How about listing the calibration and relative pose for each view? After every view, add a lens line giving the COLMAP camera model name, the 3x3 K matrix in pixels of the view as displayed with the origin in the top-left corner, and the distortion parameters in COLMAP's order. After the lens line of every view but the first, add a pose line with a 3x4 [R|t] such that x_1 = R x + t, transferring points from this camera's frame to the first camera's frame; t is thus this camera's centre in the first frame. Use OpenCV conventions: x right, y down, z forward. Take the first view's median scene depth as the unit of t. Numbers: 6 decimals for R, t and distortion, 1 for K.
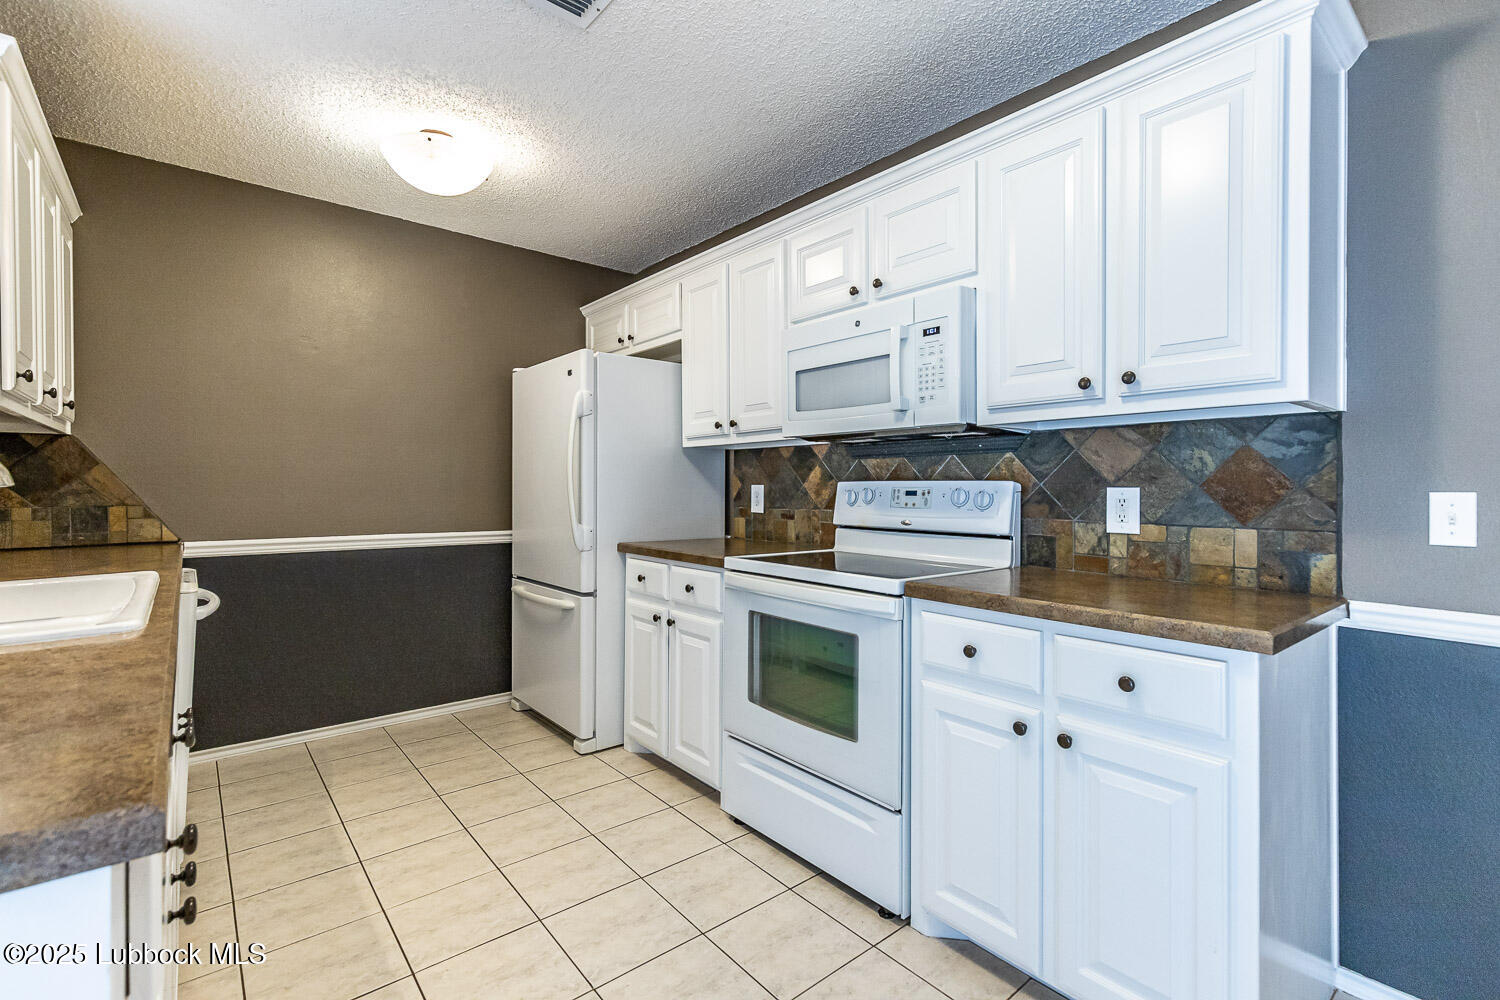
lens RADIAL K [[683.3, 0, 750.5], [0, 683.3, 487.7], [0, 0, 1]] dist [0.012939, -0.000135]
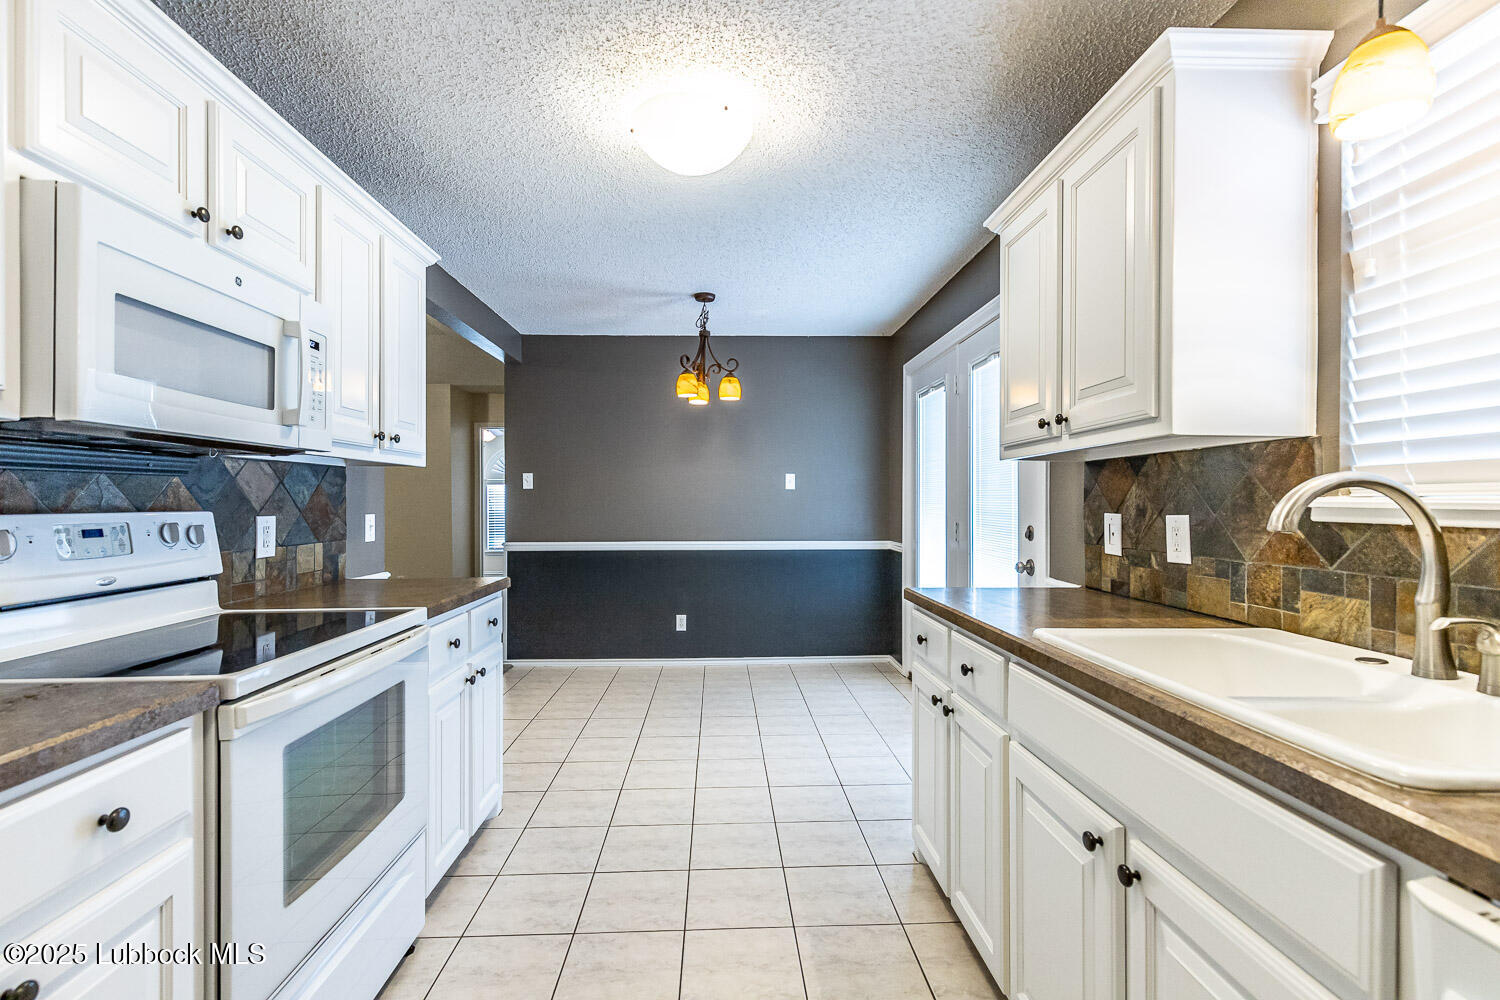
lens RADIAL K [[672.6, 0, 745.3], [0, 672.6, 500.5], [0, 0, 1]] dist [0.002223, -0.000314]
pose [[-0.797405, -0.001231, 0.603443, -0.586517], [0.000742, 0.999995, 0.003020, -0.022543], [-0.603444, 0.002855, -0.797400, 1.122505]]
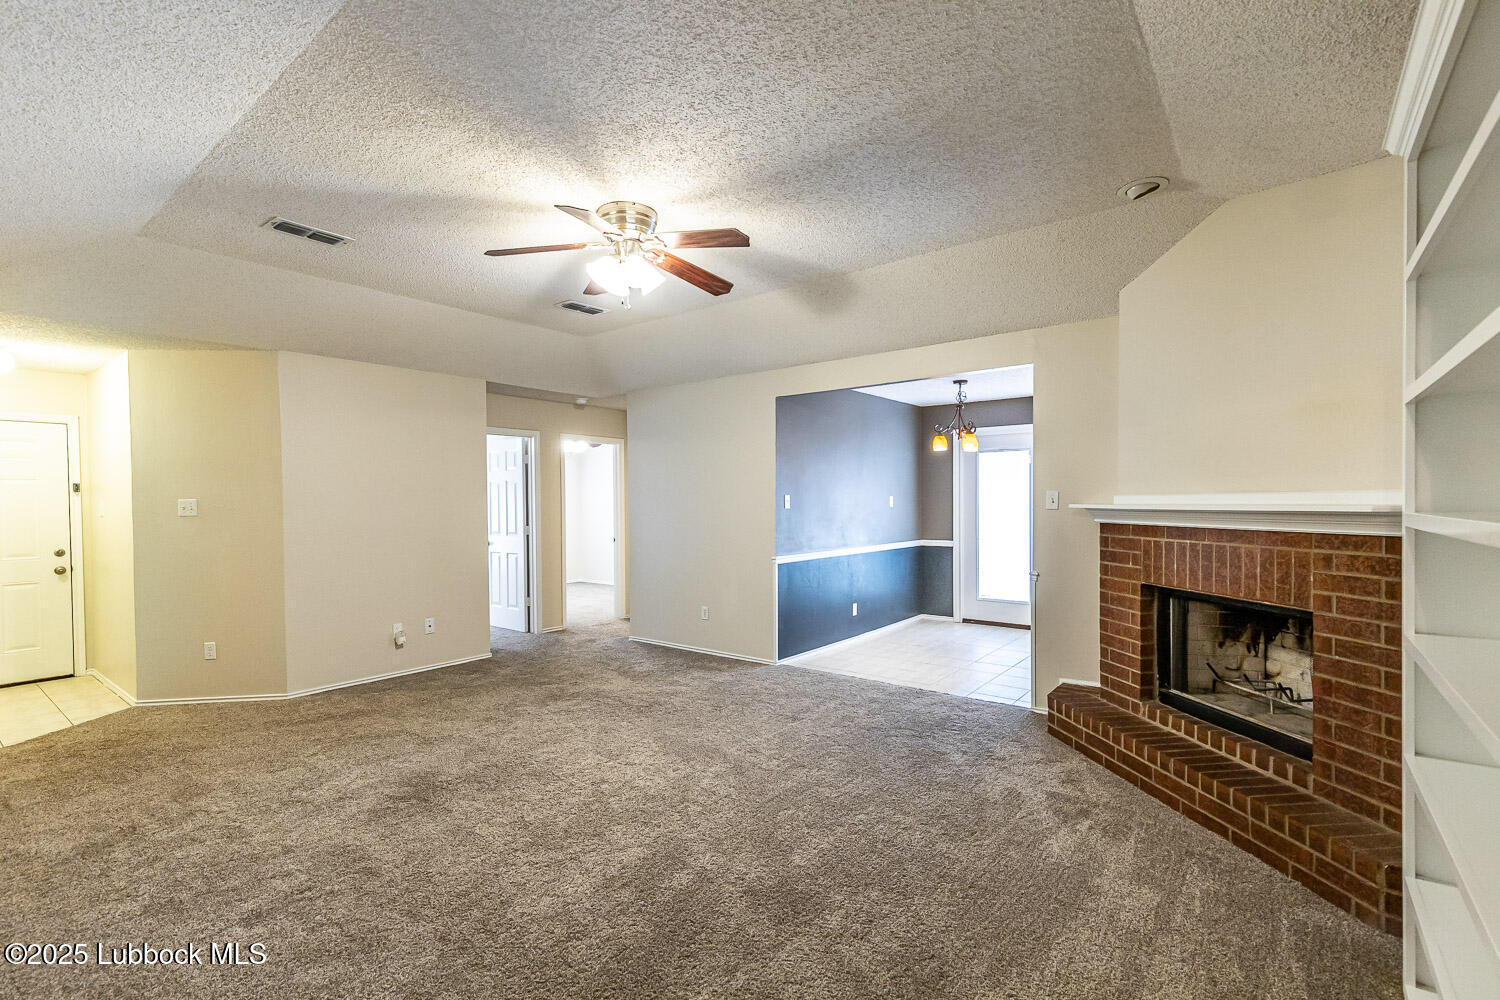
lens RADIAL K [[679.8, 0, 743.9], [0, 679.8, 507.4], [0, 0, 1]] dist [0.003213, 0.000149]
pose [[-0.977479, 0.010668, -0.210762, 1.783439], [0.008453, 0.999899, 0.011408, -0.091438], [0.210862, 0.009369, -0.977471, 2.166767]]
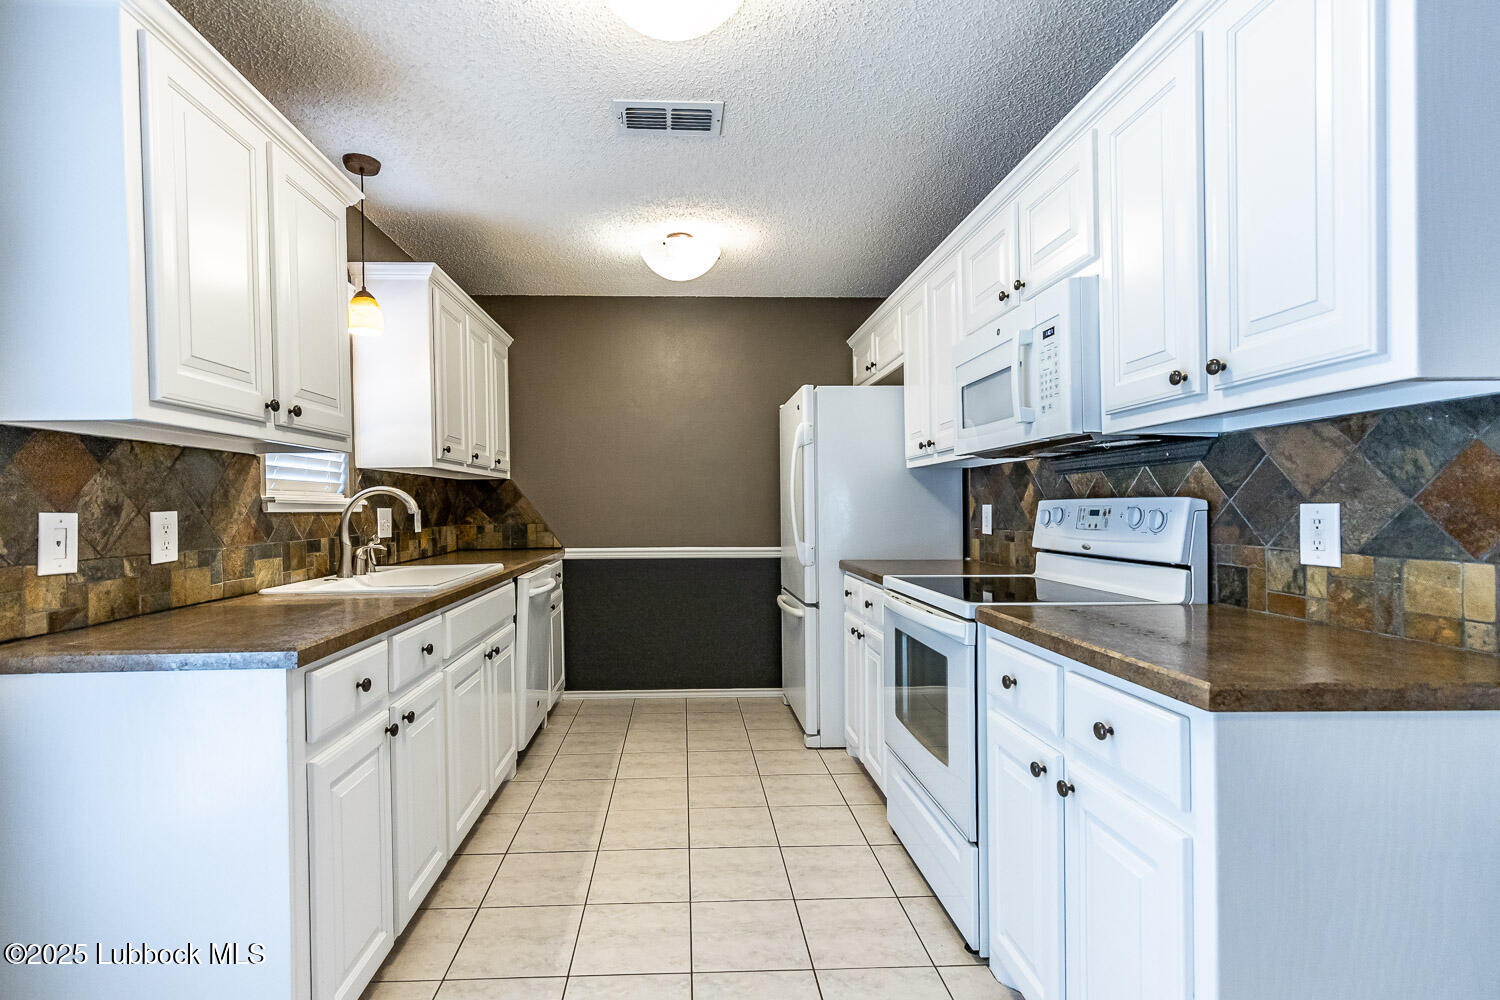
lens RADIAL K [[700.9, 0, 704.5], [0, 700.9, 511.2], [0, 0, 1]] dist [0.000609, 0.004644]
pose [[0.788800, -0.007102, -0.614609, 0.389549], [0.009516, 0.999955, 0.000658, 0.000887], [0.614577, -0.006367, 0.788831, -0.005442]]
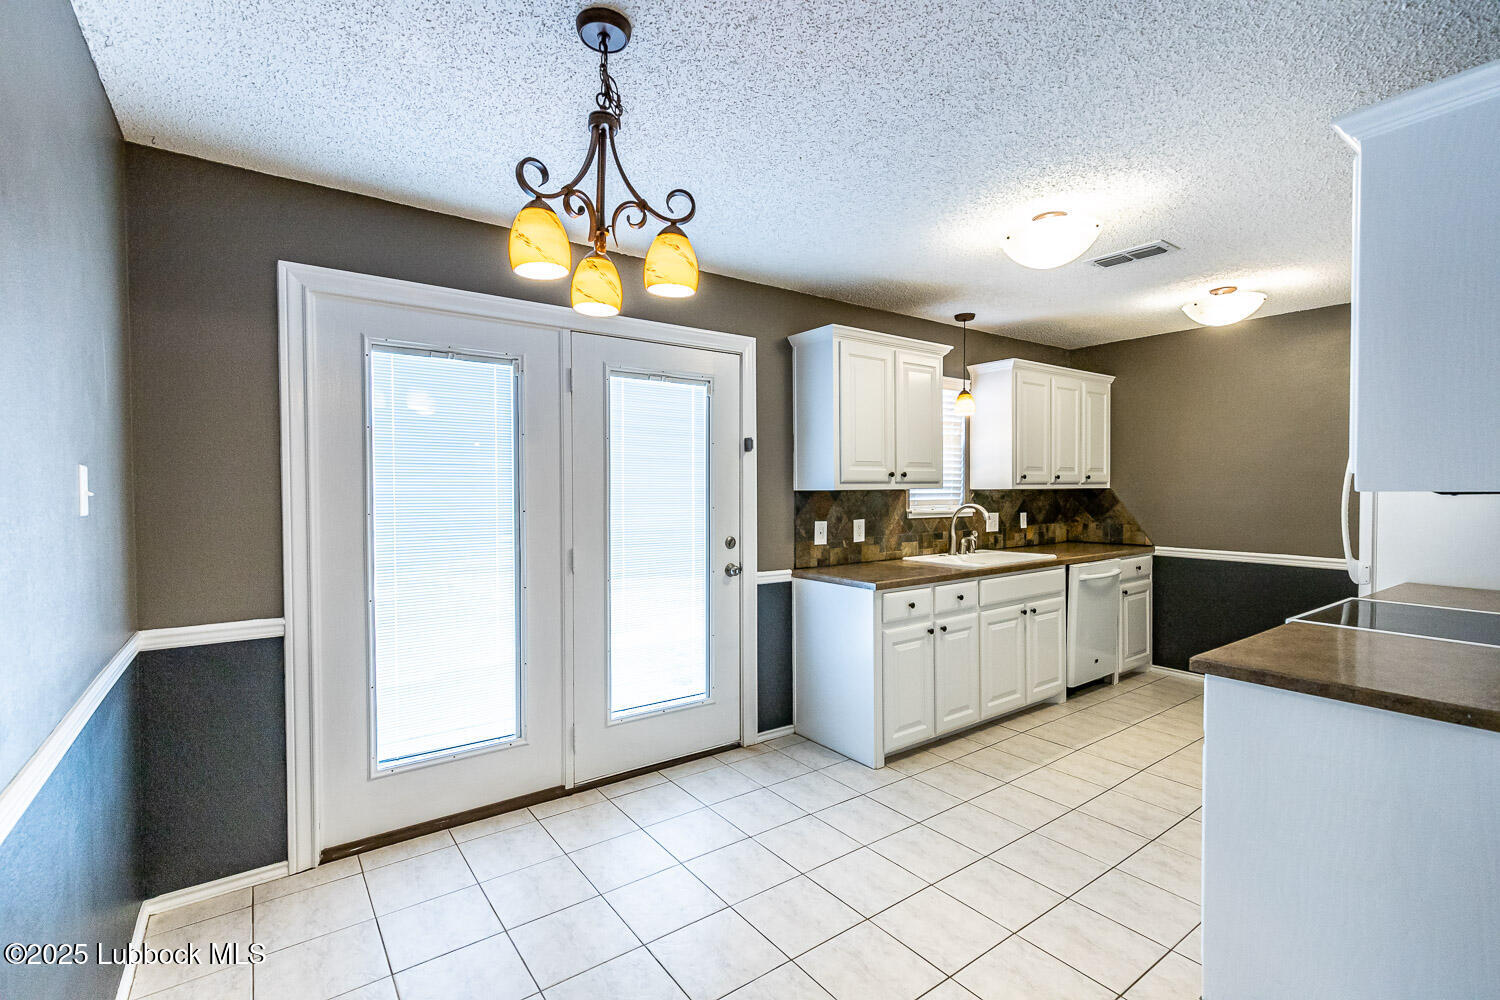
lens RADIAL K [[674.9, 0, 745.8], [0, 674.9, 503.3], [0, 0, 1]] dist [0.017079, -0.005308]
pose [[-0.058775, 0.022742, -0.998012, 1.122726], [-0.002250, 0.999735, 0.022914, -0.079509], [0.998269, 0.003592, -0.058708, 0.051884]]
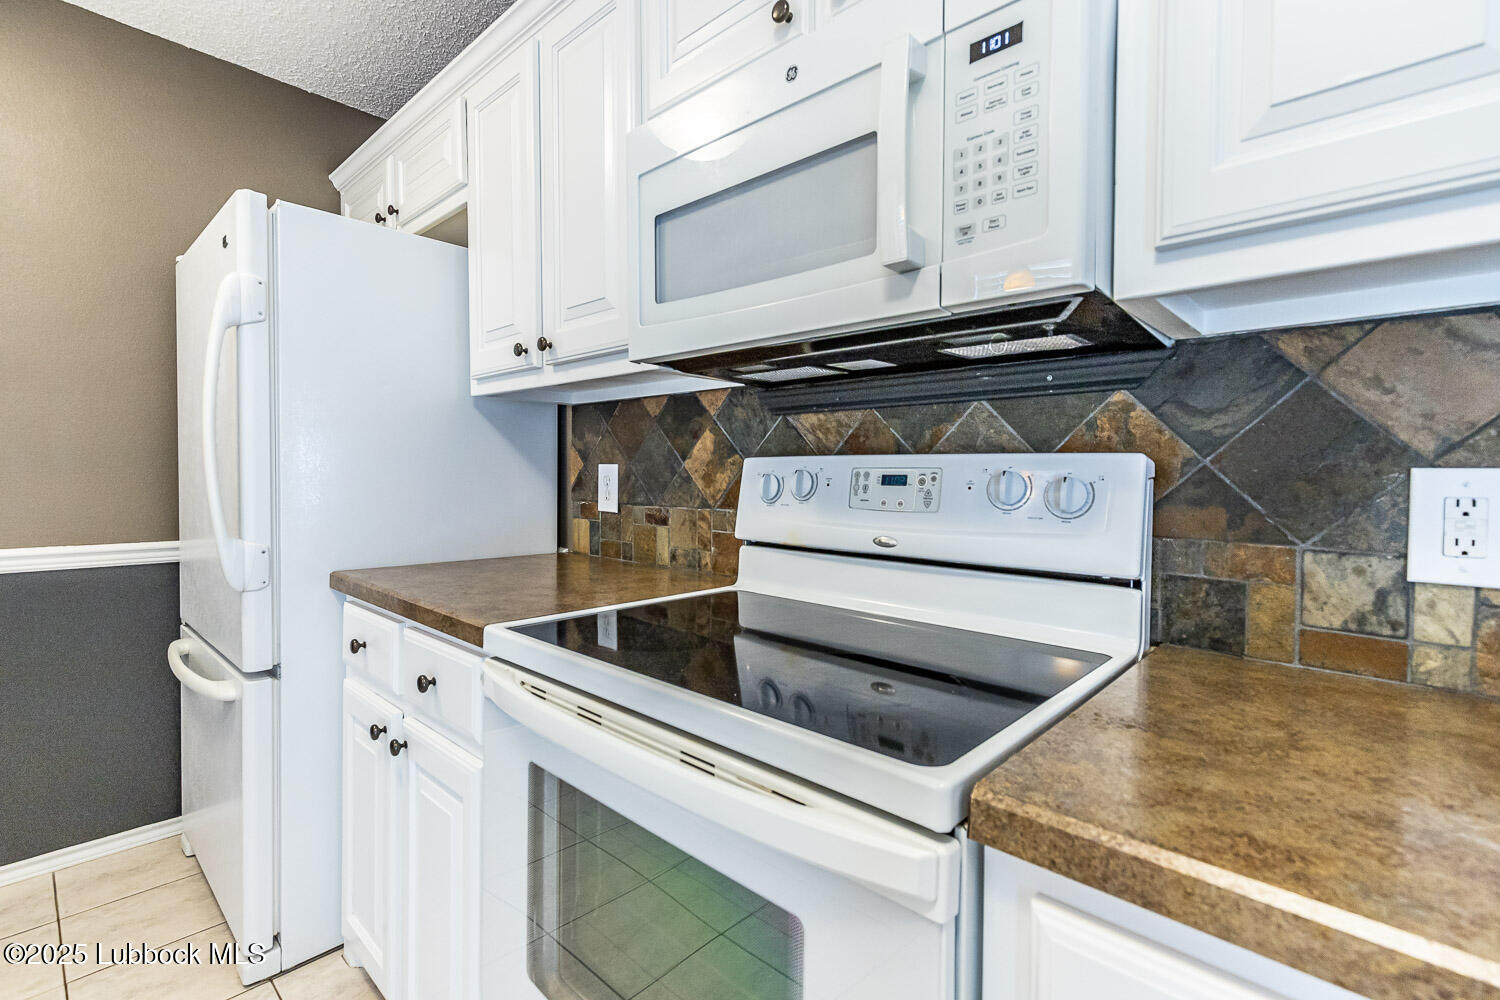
lens RADIAL K [[678.1, 0, 747.7], [0, 678.1, 484.6], [0, 0, 1]] dist [0.004954, 0.000161]
pose [[0.991514, 0.002439, 0.129975, 0.069797], [-0.004775, 0.999833, 0.017664, 0.003267], [-0.129910, -0.018135, 0.991360, 0.535892]]
